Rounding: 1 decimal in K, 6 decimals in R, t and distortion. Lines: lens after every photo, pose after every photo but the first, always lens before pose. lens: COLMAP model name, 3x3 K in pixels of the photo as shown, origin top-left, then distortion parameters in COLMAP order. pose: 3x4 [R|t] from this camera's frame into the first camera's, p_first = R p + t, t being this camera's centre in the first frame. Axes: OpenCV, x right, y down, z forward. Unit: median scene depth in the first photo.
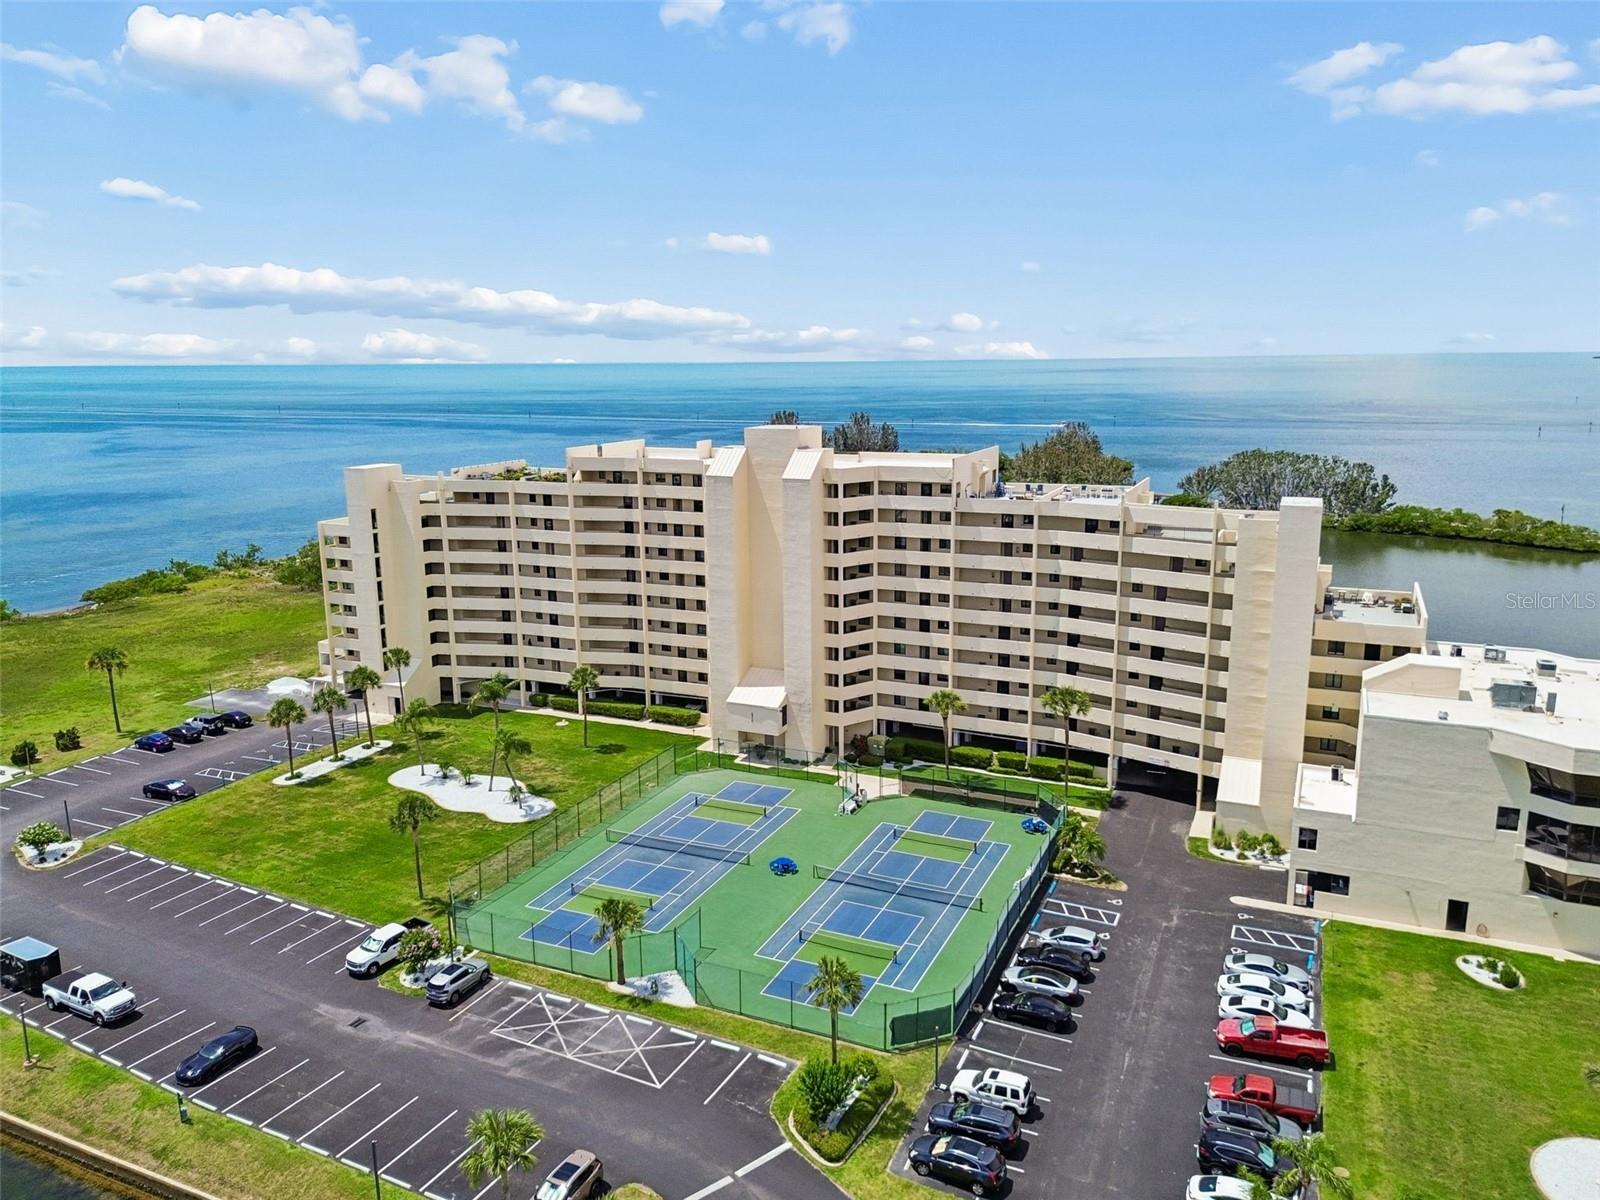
lens RADIAL K [[1151.8, 0, 802.4], [0, 1151.8, 605.7], [0, 0, 1]] dist [0.063174, -0.059239]
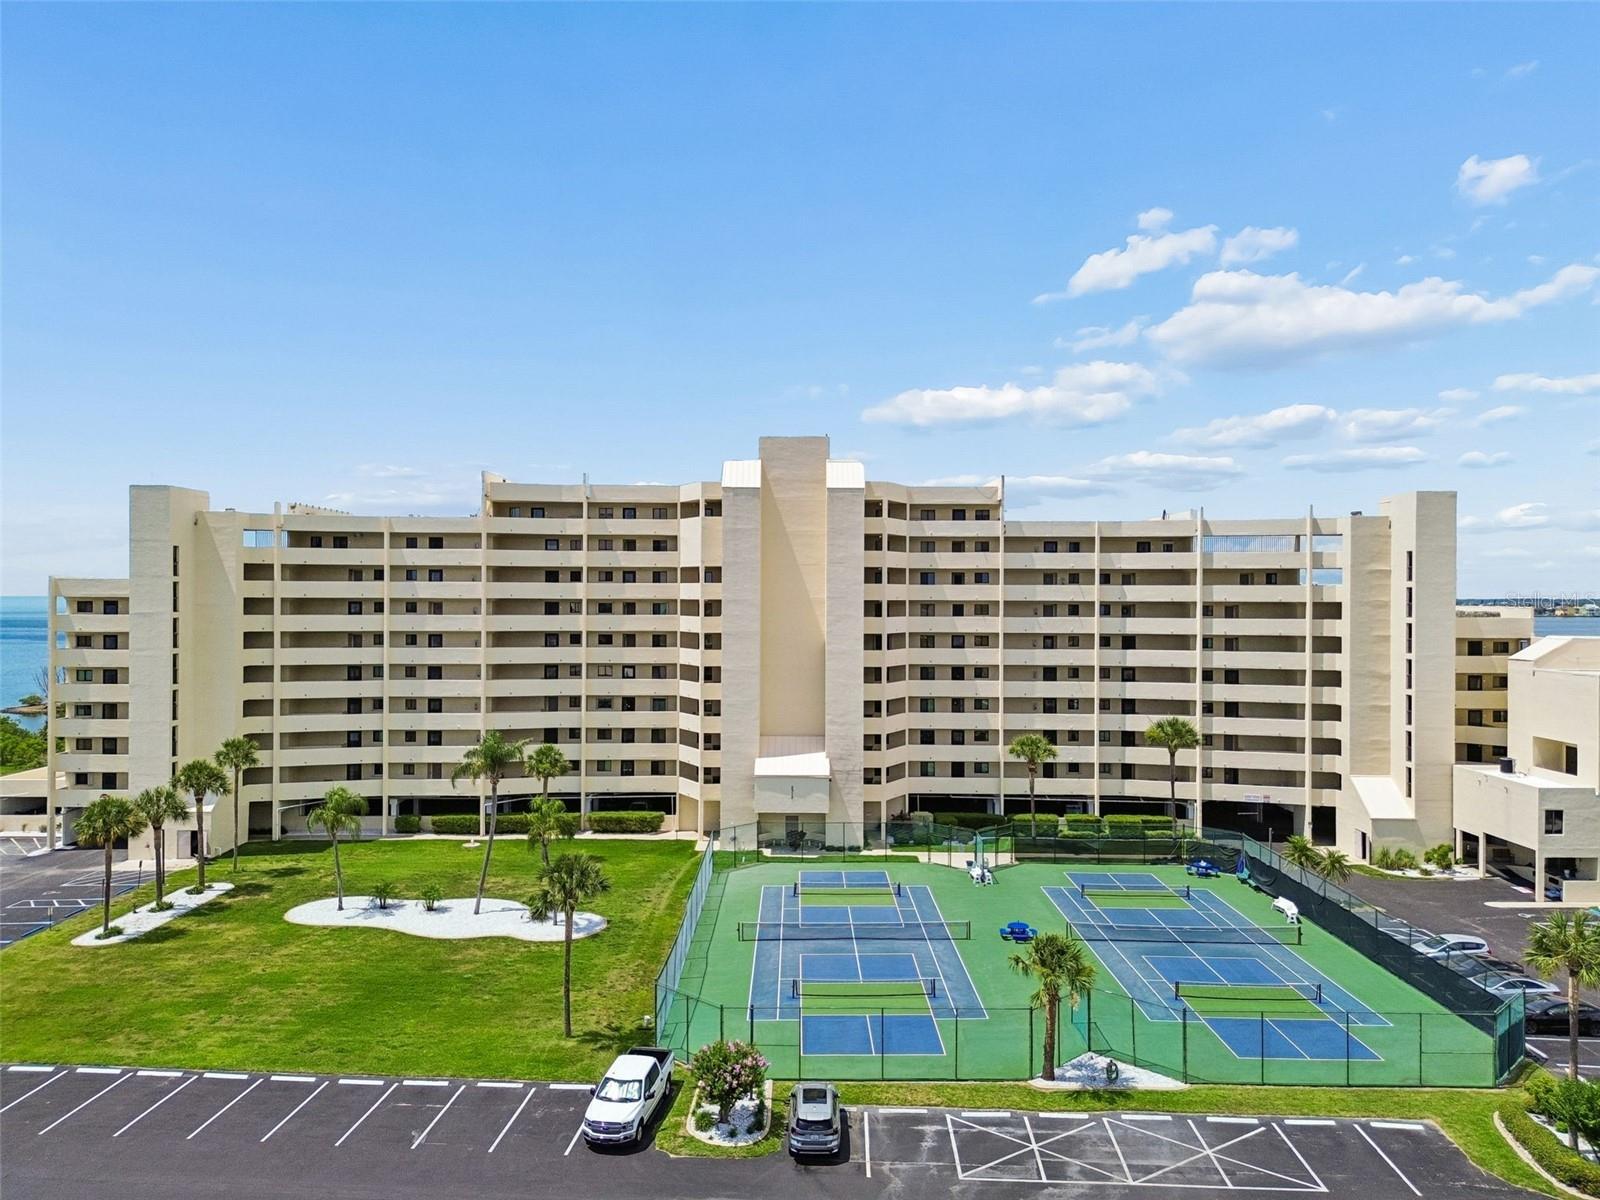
lens RADIAL K [[1132.3, 0, 805.2], [0, 1132.3, 598.7], [0, 0, 1]] dist [0.075557, -0.076645]
pose [[0.909627, 0.014097, 0.415186, -0.363974], [0.073033, 0.978432, -0.193228, 0.120544], [-0.408955, 0.206088, 0.888979, 0.296501]]
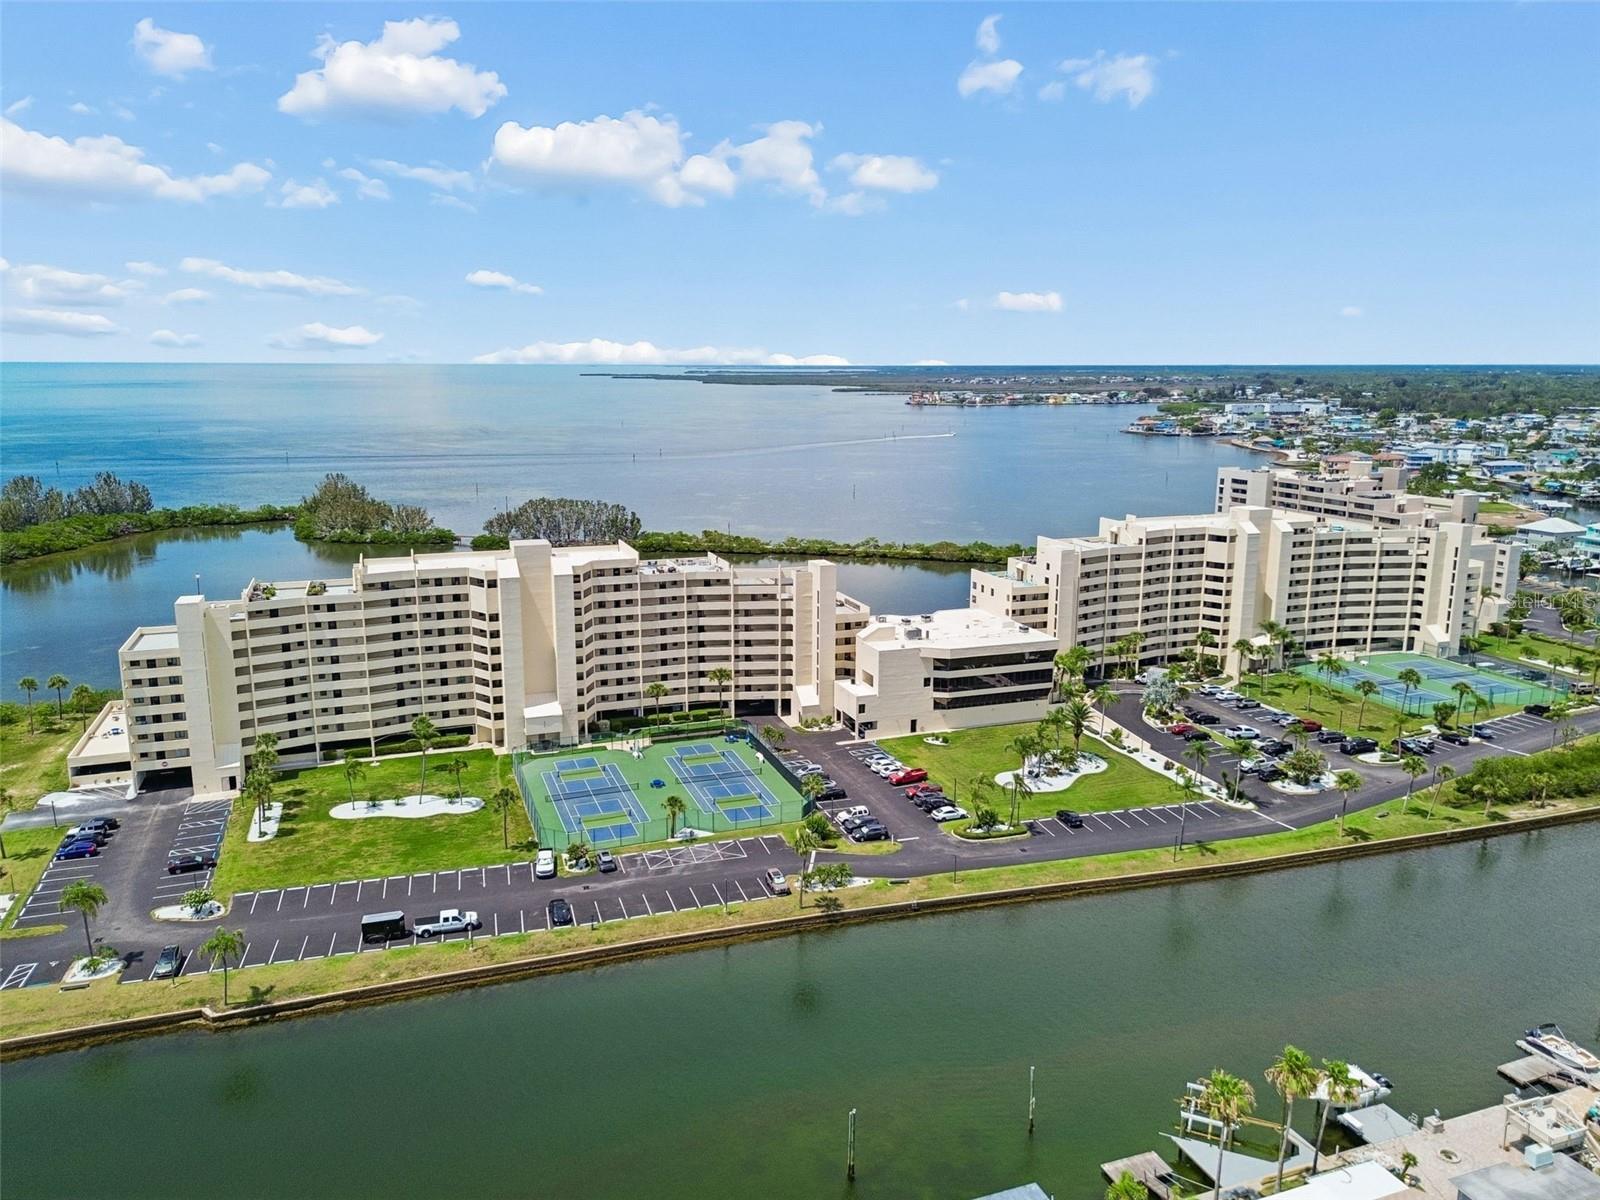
lens RADIAL K [[1136.1, 0, 805.6], [0, 1136.1, 590.5], [0, 0, 1]] dist [0.062986, -0.066981]
pose [[0.708988, -0.123121, 0.694390, -0.892161], [0.135483, 0.990080, 0.037217, -0.099871], [-0.692084, 0.067692, 0.718636, -0.424301]]
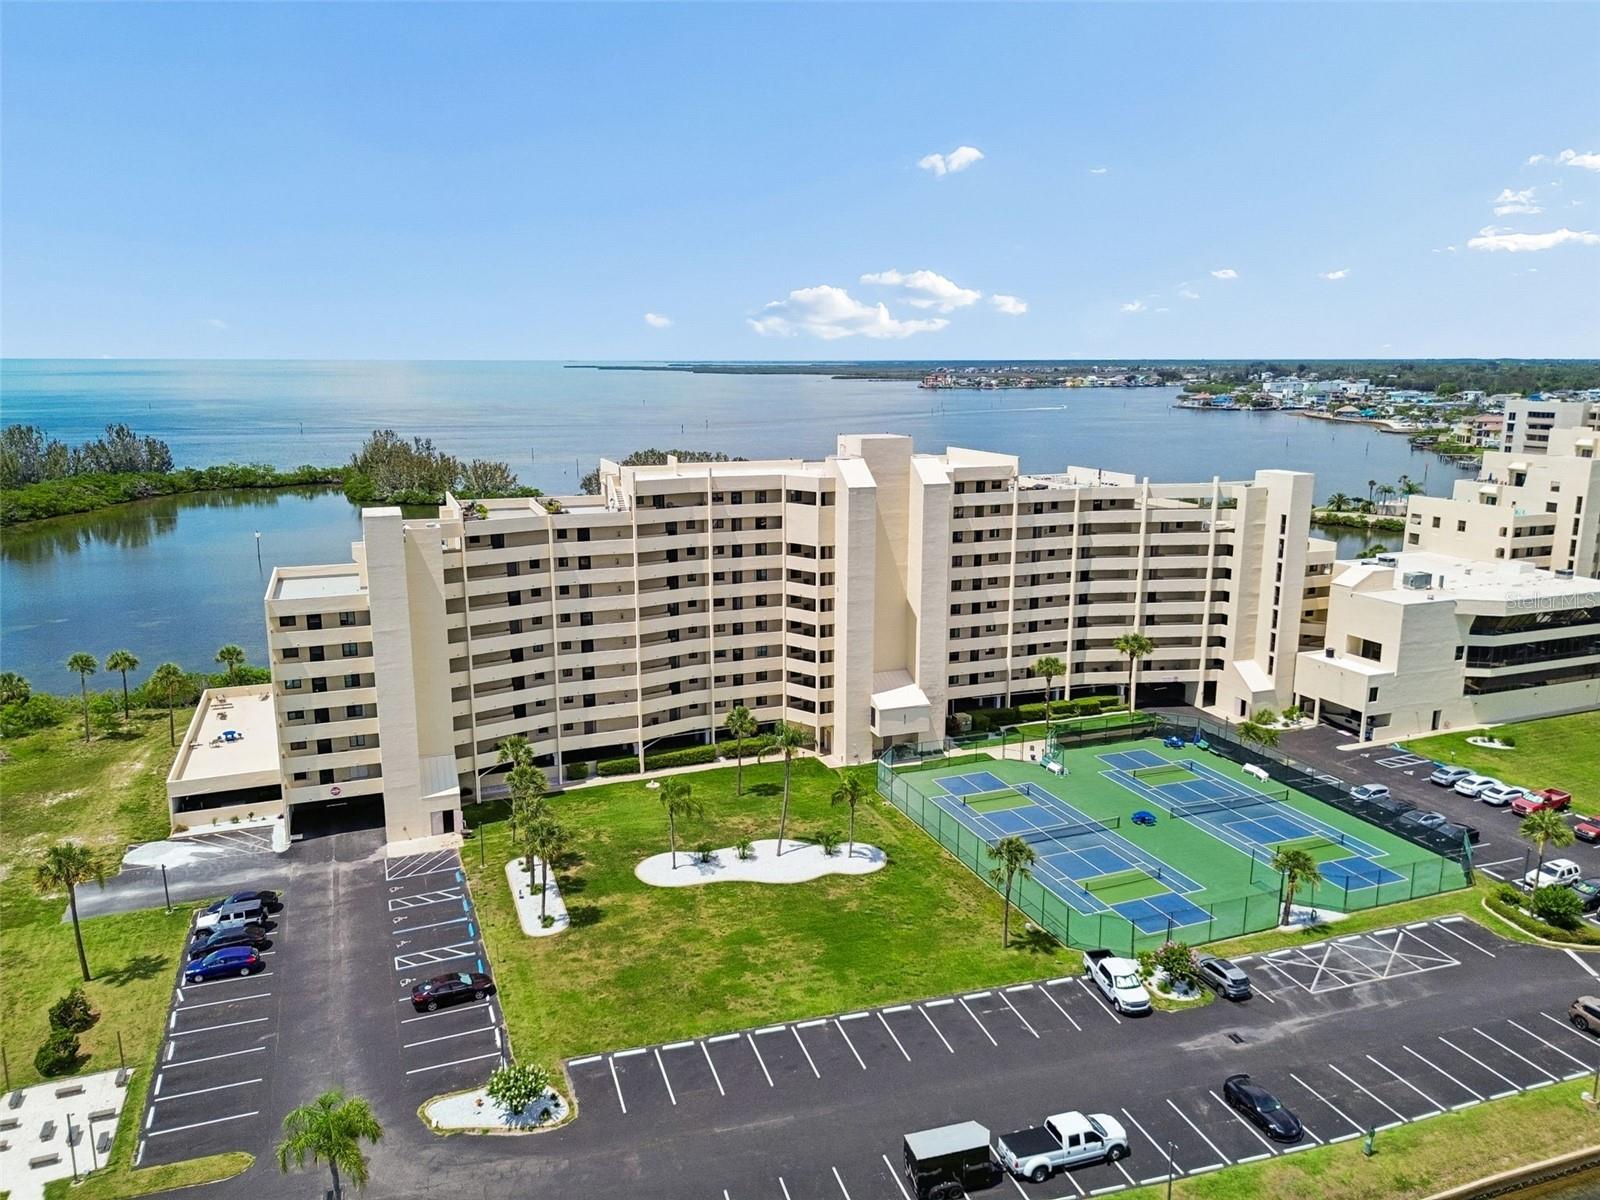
lens RADIAL K [[1136.1, 0, 805.6], [0, 1136.1, 590.5], [0, 0, 1]] dist [0.062986, -0.066981]
pose [[0.695813, -0.130663, 0.706238, -0.824951], [0.140841, 0.989044, 0.044224, -0.075213], [-0.704278, 0.068696, 0.706592, 0.346040]]
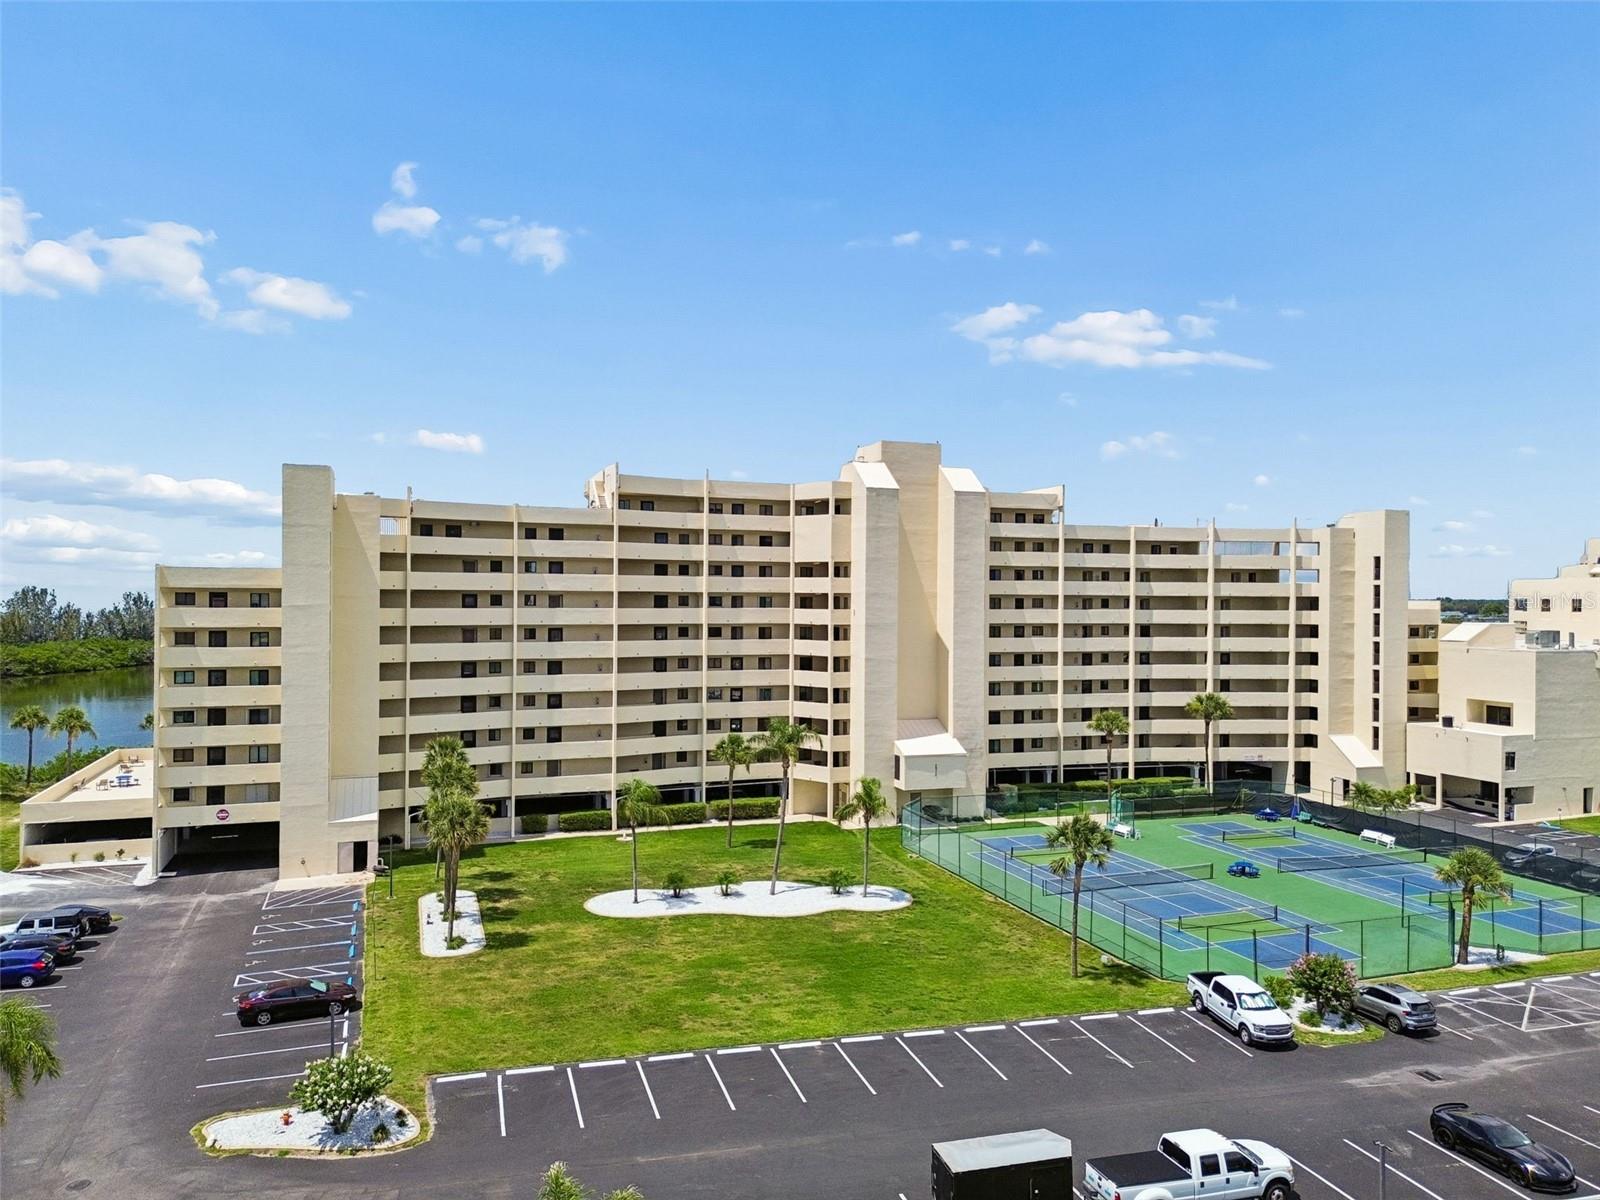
lens RADIAL K [[1132.3, 0, 805.2], [0, 1132.3, 598.7], [0, 0, 1]] dist [0.075557, -0.076645]
pose [[0.717866, 0.014495, 0.696030, -0.710623], [0.131501, 0.978962, -0.156014, 0.093421], [-0.683648, 0.203526, 0.700858, 0.466578]]
